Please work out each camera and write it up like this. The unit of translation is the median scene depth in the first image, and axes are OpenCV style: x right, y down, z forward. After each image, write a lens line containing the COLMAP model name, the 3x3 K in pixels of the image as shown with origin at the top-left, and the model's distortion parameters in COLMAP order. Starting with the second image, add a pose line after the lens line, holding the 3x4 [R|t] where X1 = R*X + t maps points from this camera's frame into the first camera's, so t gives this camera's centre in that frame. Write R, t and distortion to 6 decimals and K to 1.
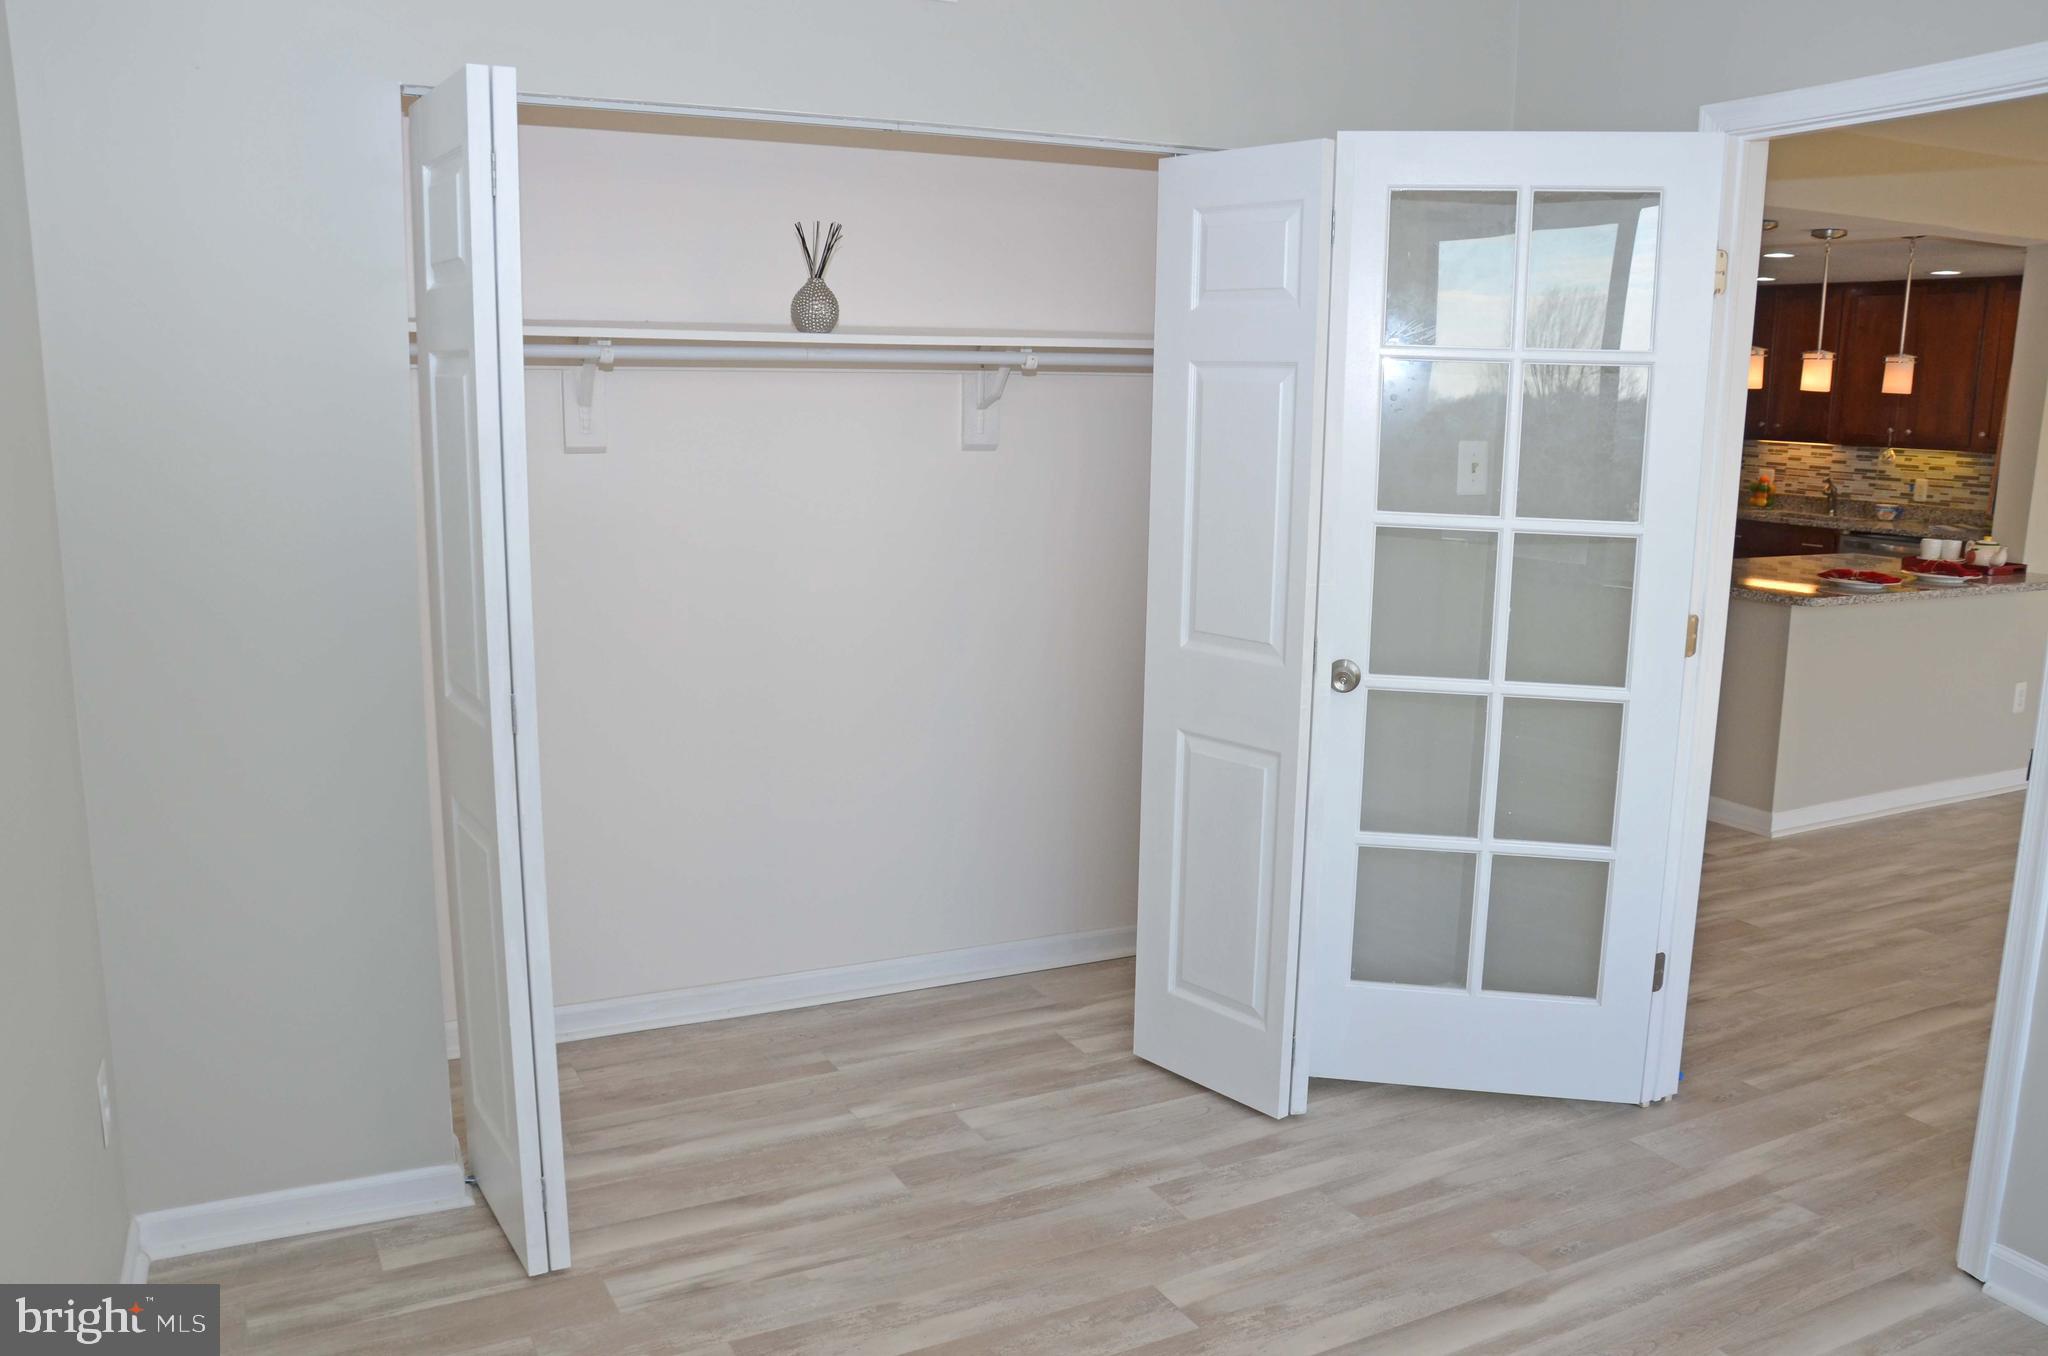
lens RADIAL K [[1604.8, 0, 1012.1], [0, 1604.8, 709.0], [0, 0, 1]] dist [-0.153674, 0.122947]
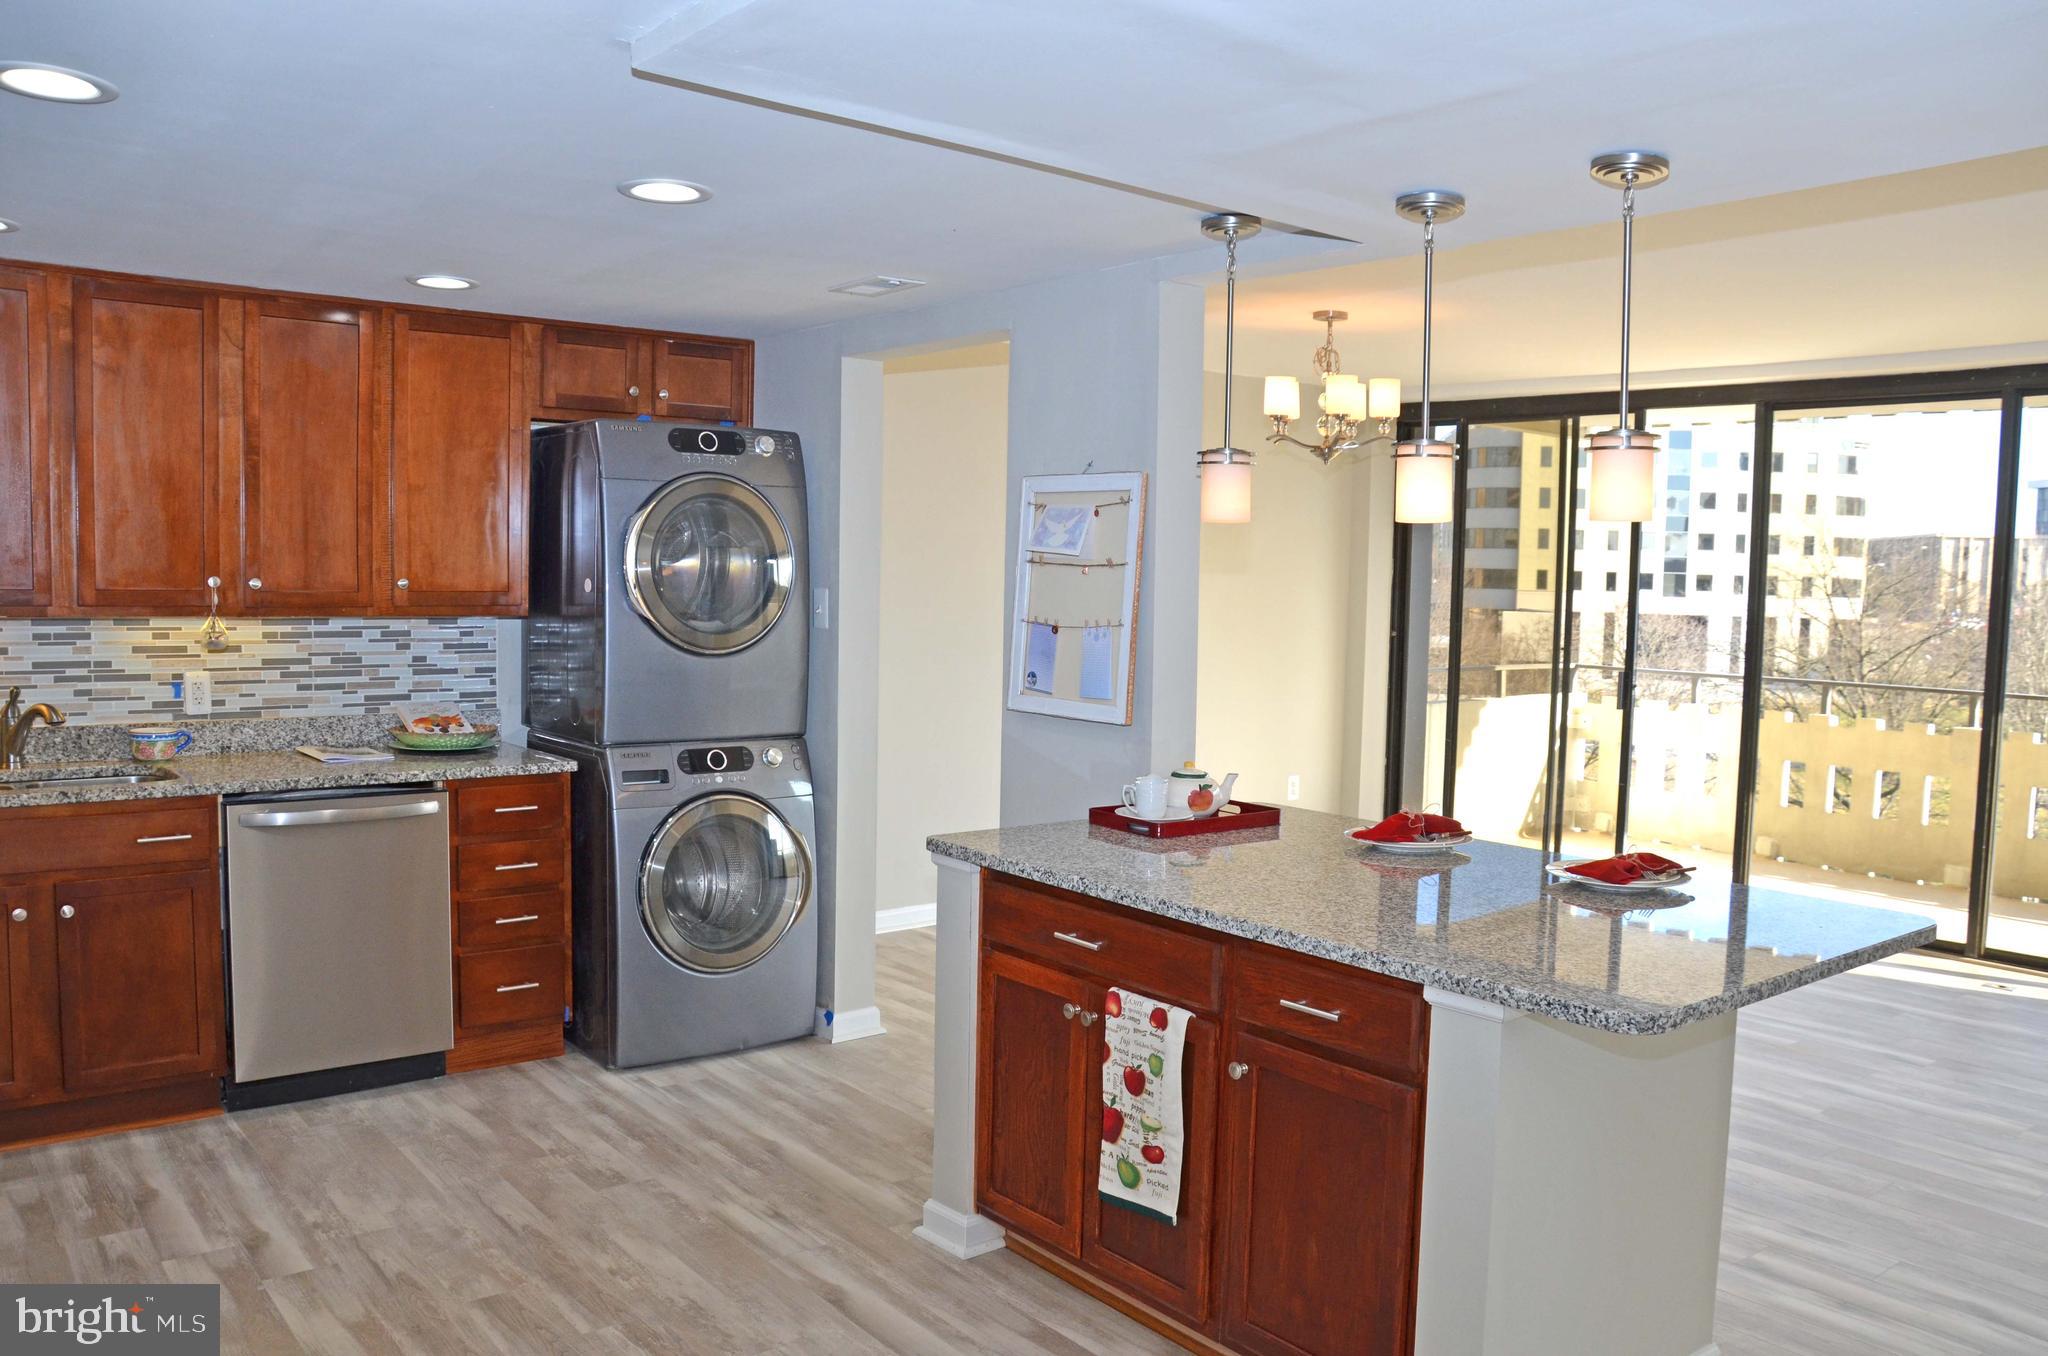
lens RADIAL K [[1604.8, 0, 1038.8], [0, 1604.8, 696.7], [0, 0, 1]] dist [-0.153674, 0.122947]
pose [[-0.188746, -0.094022, 0.977515, 0.030692], [0.168782, 0.977488, 0.126609, -0.153906], [-0.967413, 0.188884, -0.168628, 0.790327]]
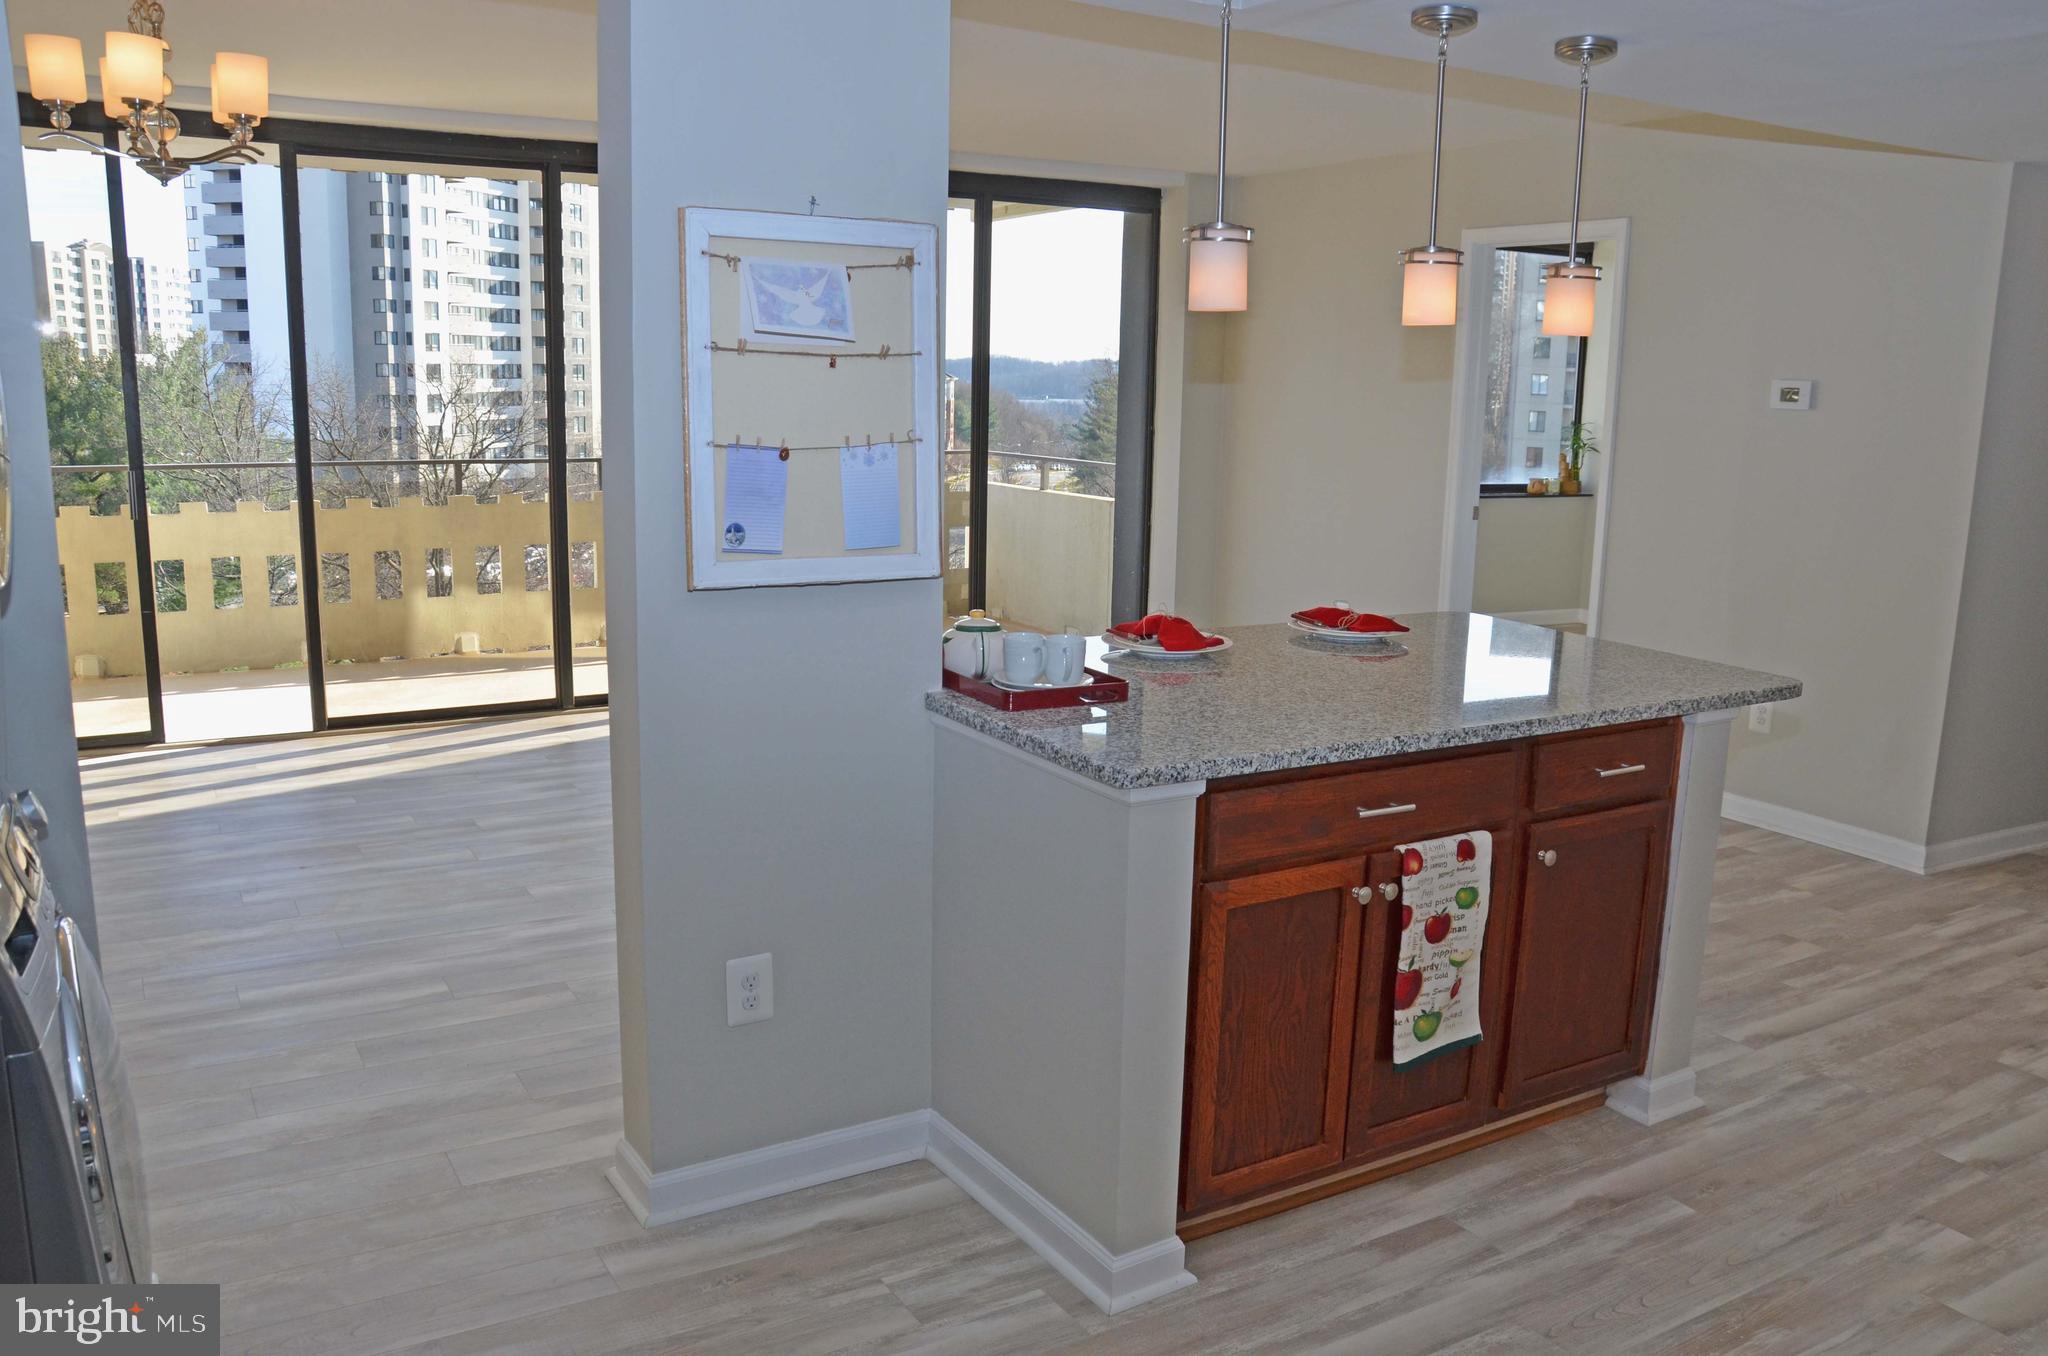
lens RADIAL K [[1604.8, 0, 1023.9], [0, 1604.8, 693.4], [0, 0, 1]] dist [-0.153674, 0.122947]
pose [[-0.998074, -0.024681, -0.056922, 0.443084], [-0.044707, 0.922246, 0.384011, -0.188525], [0.043018, 0.385816, -0.921572, 0.995475]]
